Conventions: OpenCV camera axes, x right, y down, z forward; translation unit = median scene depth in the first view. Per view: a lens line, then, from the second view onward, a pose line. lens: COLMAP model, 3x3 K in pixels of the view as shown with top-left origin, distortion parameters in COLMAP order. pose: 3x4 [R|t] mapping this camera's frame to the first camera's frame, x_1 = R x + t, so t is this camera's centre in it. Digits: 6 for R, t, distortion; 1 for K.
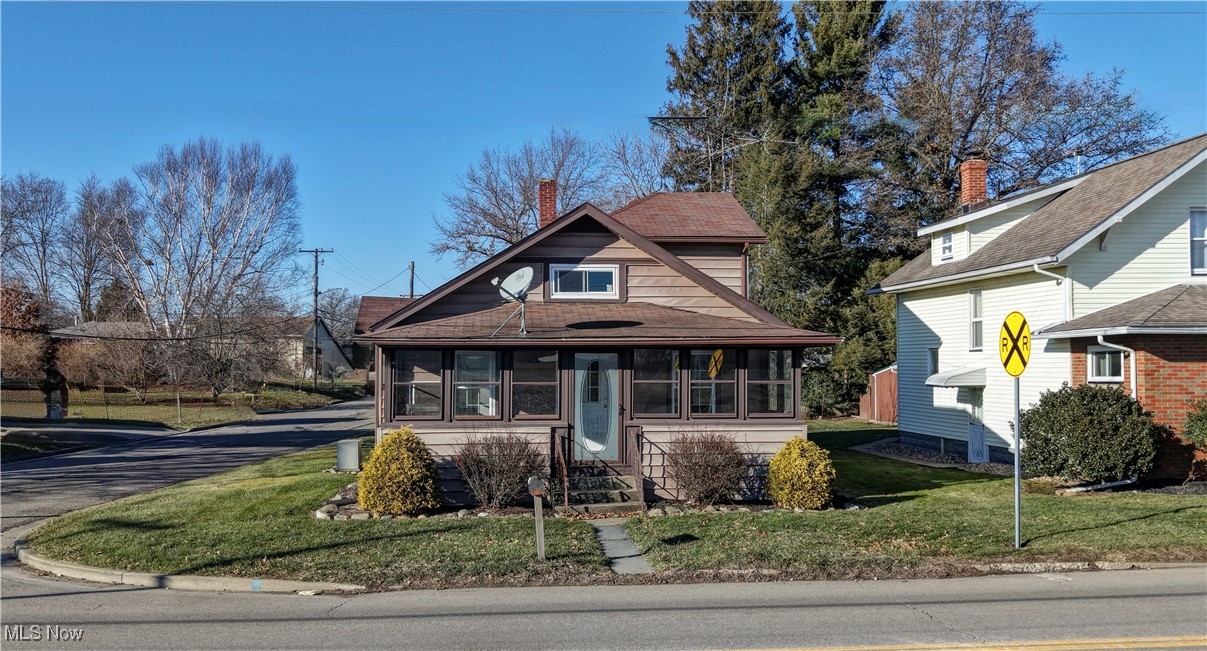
lens RADIAL K [[1131.2, 0, 576.3], [0, 1131.2, 327.7], [0, 0, 1]] dist [0.076344, -0.003091]
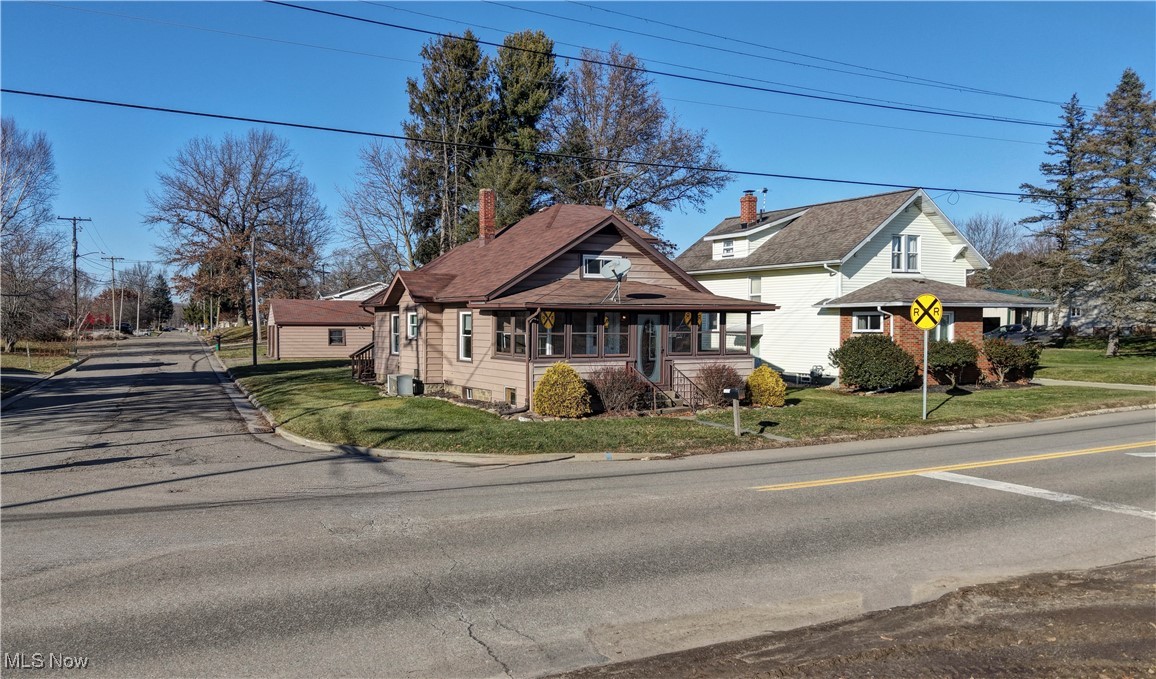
lens RADIAL K [[892.4, 0, 526.5], [0, 892.4, 340.8], [0, 0, 1]] dist [0.036259, -0.009261]
pose [[0.926181, -0.002568, 0.377070, -0.541083], [-0.018537, 0.998458, 0.052332, -0.002346], [-0.376623, -0.055458, 0.924705, -0.077961]]
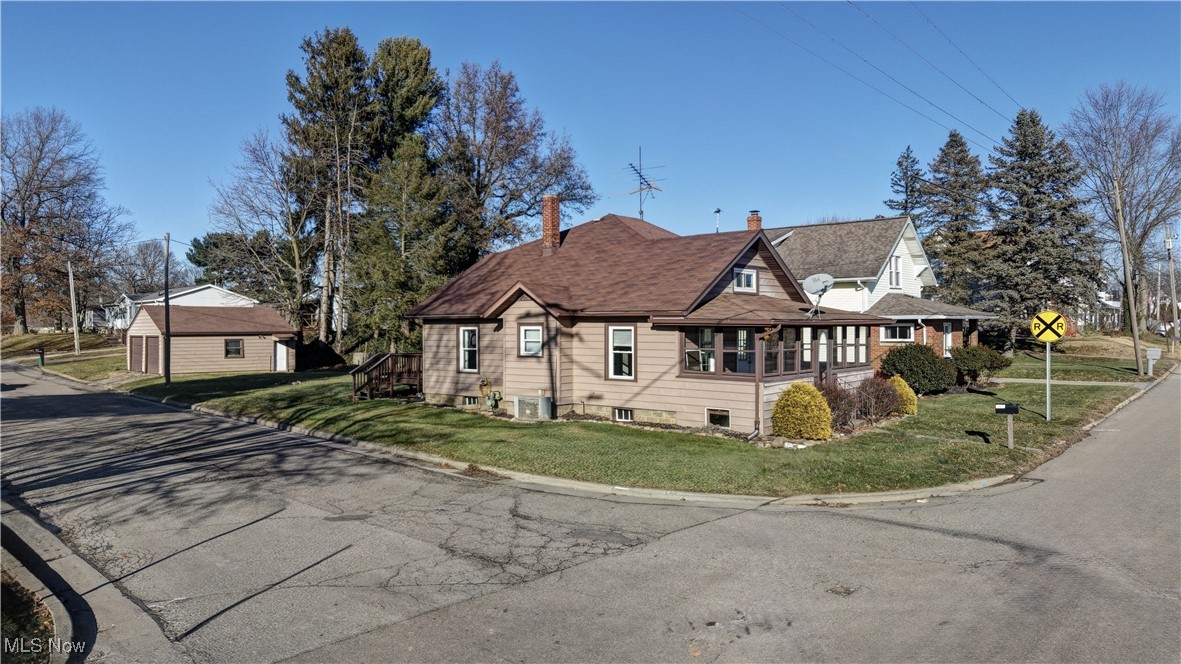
lens RADIAL K [[818.0, 0, 590.5], [0, 818.0, 332.0], [0, 0, 1]] dist [0.008647, 0.001895]
pose [[0.710280, -0.004750, 0.703903, -0.906404], [-0.025500, 0.999147, 0.032473, -0.002415], [-0.703457, -0.041014, 0.709553, 0.365184]]
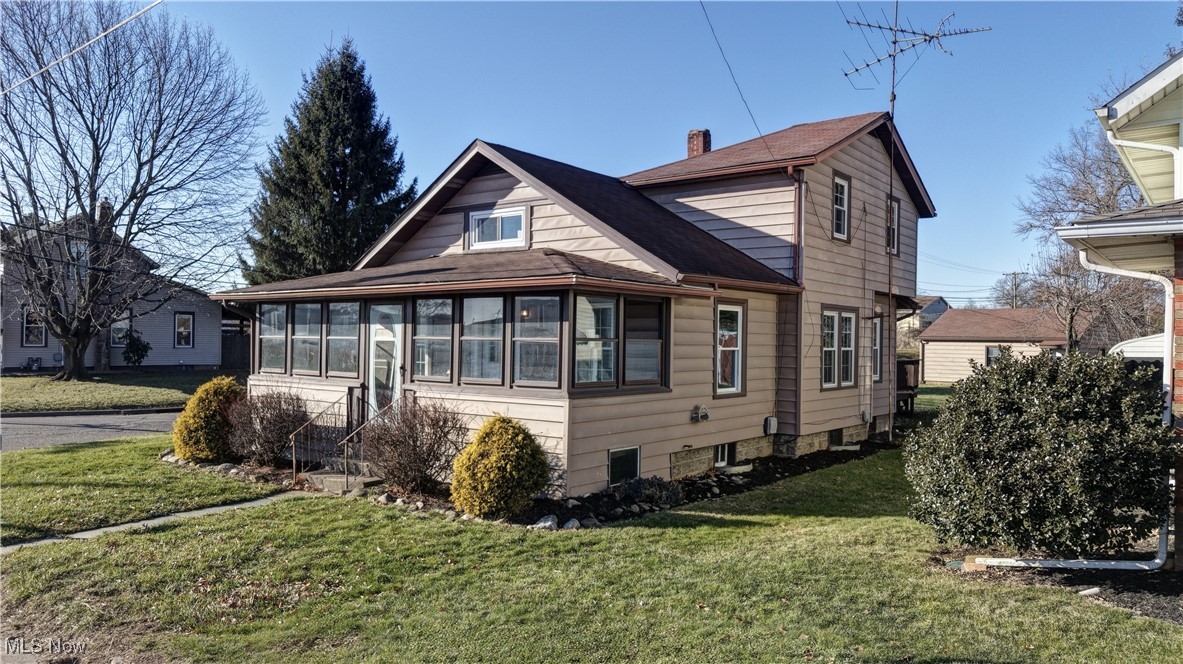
lens RADIAL K [[849.5, 0, 540.3], [0, 849.5, 335.4], [0, 0, 1]] dist [0.003672, 0.000090]
pose [[0.722763, 0.005967, -0.691070, 0.496521], [0.013449, 0.999652, 0.022698, 0.028791], [0.690965, -0.025700, 0.722431, 0.535200]]
